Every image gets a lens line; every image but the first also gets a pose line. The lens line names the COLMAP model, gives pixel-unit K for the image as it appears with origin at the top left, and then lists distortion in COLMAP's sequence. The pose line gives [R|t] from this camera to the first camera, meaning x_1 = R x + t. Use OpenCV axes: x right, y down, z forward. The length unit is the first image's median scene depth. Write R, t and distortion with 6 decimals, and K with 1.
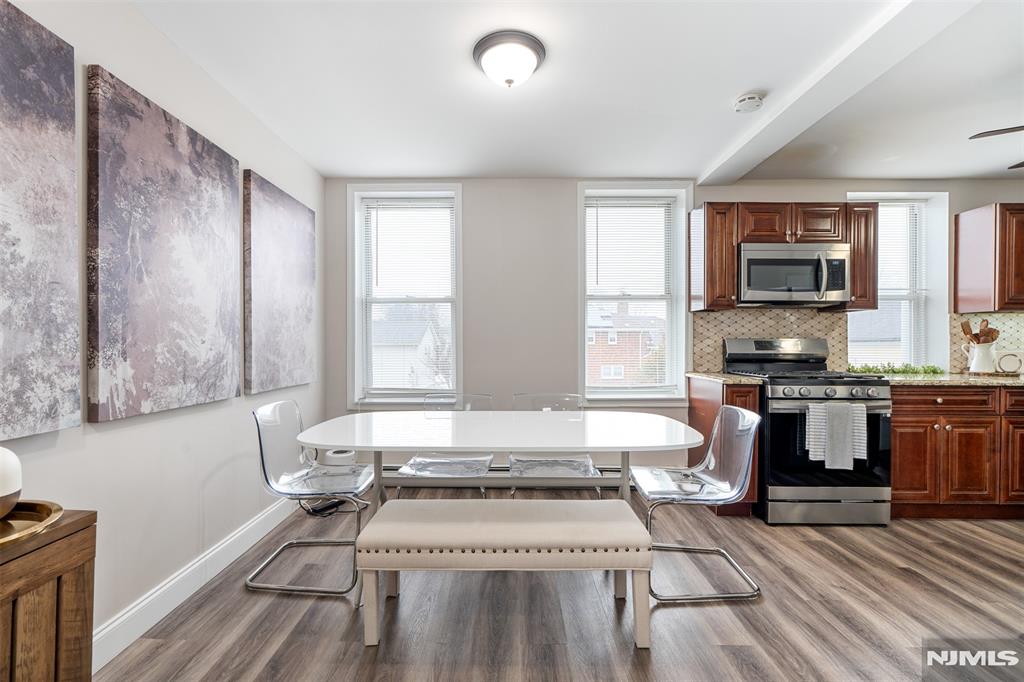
lens RADIAL K [[458.6, 0, 513.0], [0, 458.6, 344.1], [0, 0, 1]] dist [0.000692, 0.000419]
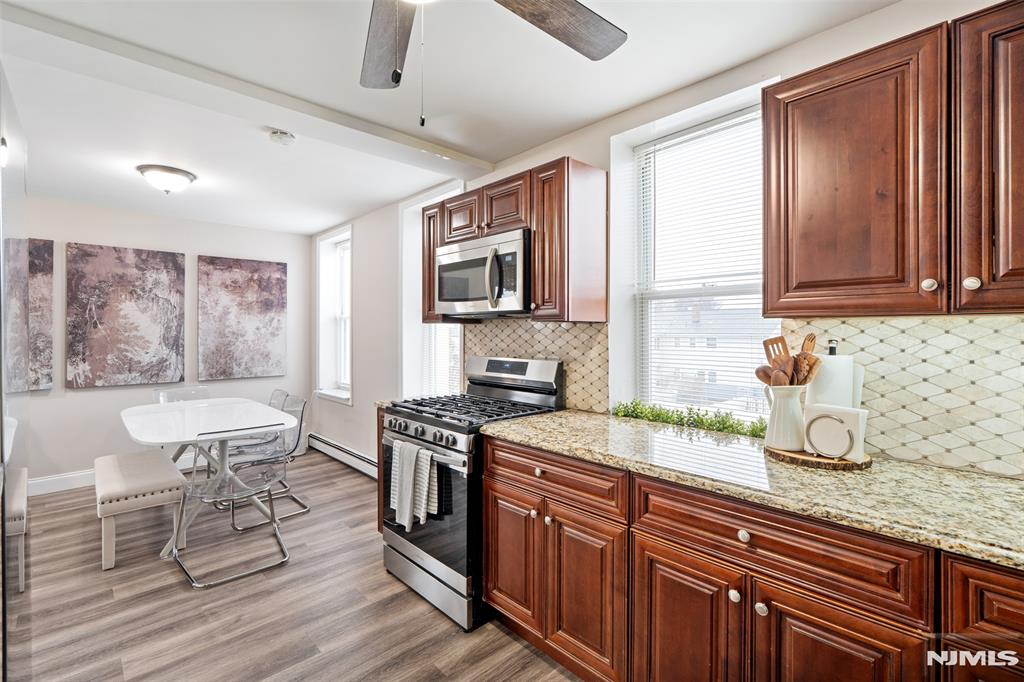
lens RADIAL K [[468.7, 0, 511.9], [0, 468.7, 335.0], [0, 0, 1]] dist [-0.000384, -0.000056]
pose [[0.684834, 0.002674, -0.728694, 1.252616], [0.001860, 0.999984, 0.005417, -0.059793], [0.728696, -0.005065, 0.684818, 0.498848]]
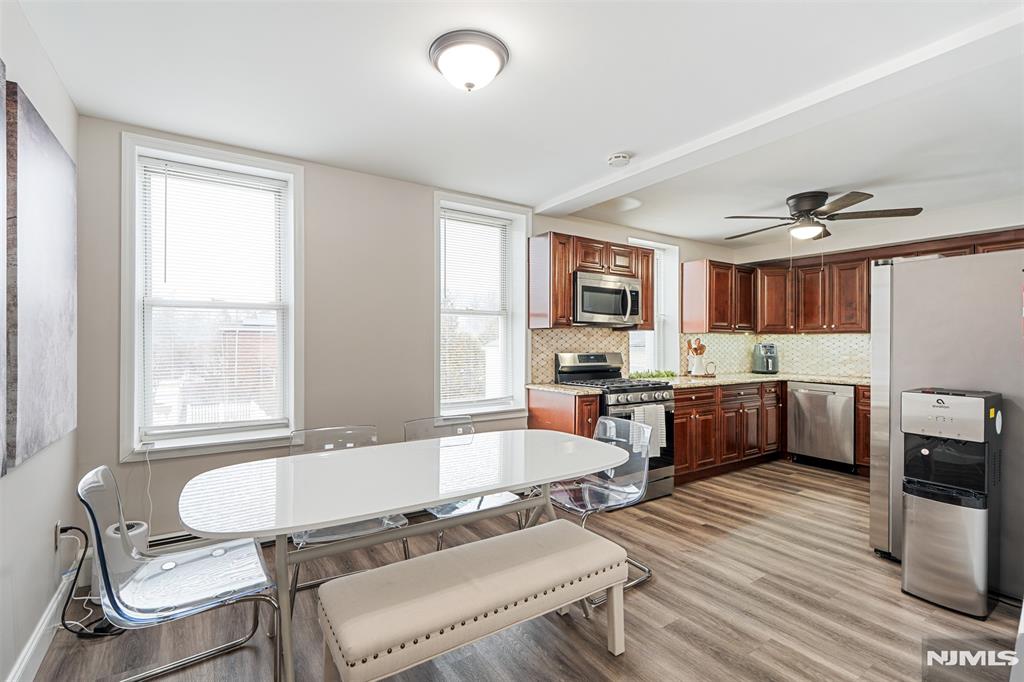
lens RADIAL K [[461.8, 0, 512.0], [0, 461.8, 341.0], [0, 0, 1]] dist [-0.001622, 0.000015]
pose [[0.833132, 0.004093, 0.553059, -0.284493], [0.000082, 0.999972, -0.007523, -0.036265], [-0.553074, 0.006313, 0.833108, 0.122711]]
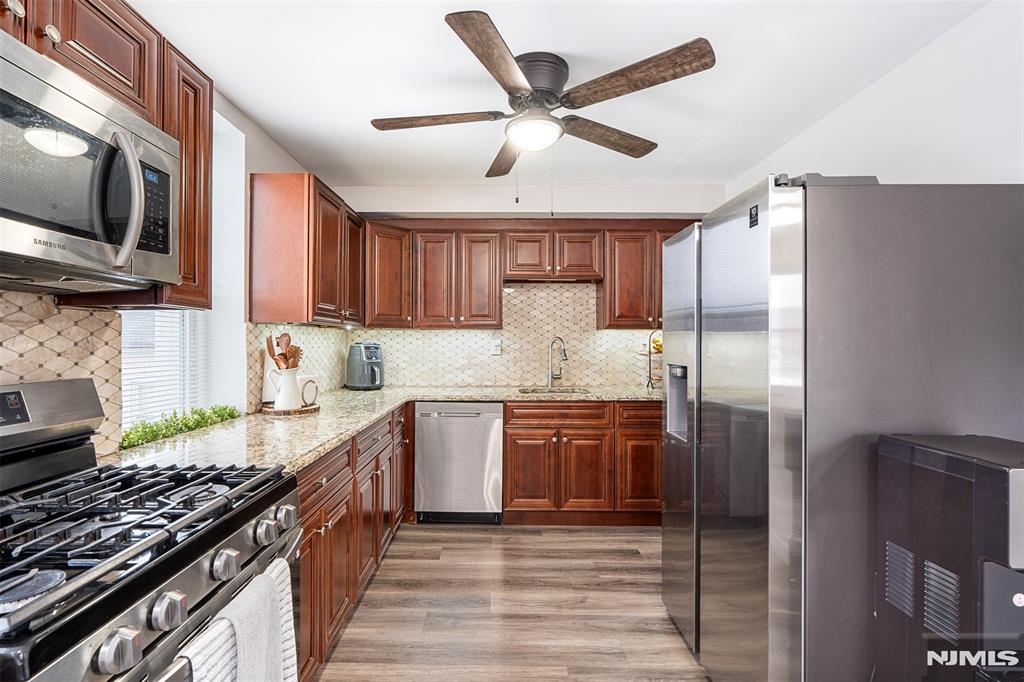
lens RADIAL K [[471.8, 0, 486.1], [0, 471.8, 339.0], [0, 0, 1]] dist [-0.000358, 0.000023]
pose [[0.026891, 0.004471, 0.999628, 0.332274], [0.003823, 0.999982, -0.004575, -0.043554], [-0.999631, 0.003945, 0.026873, 0.723793]]
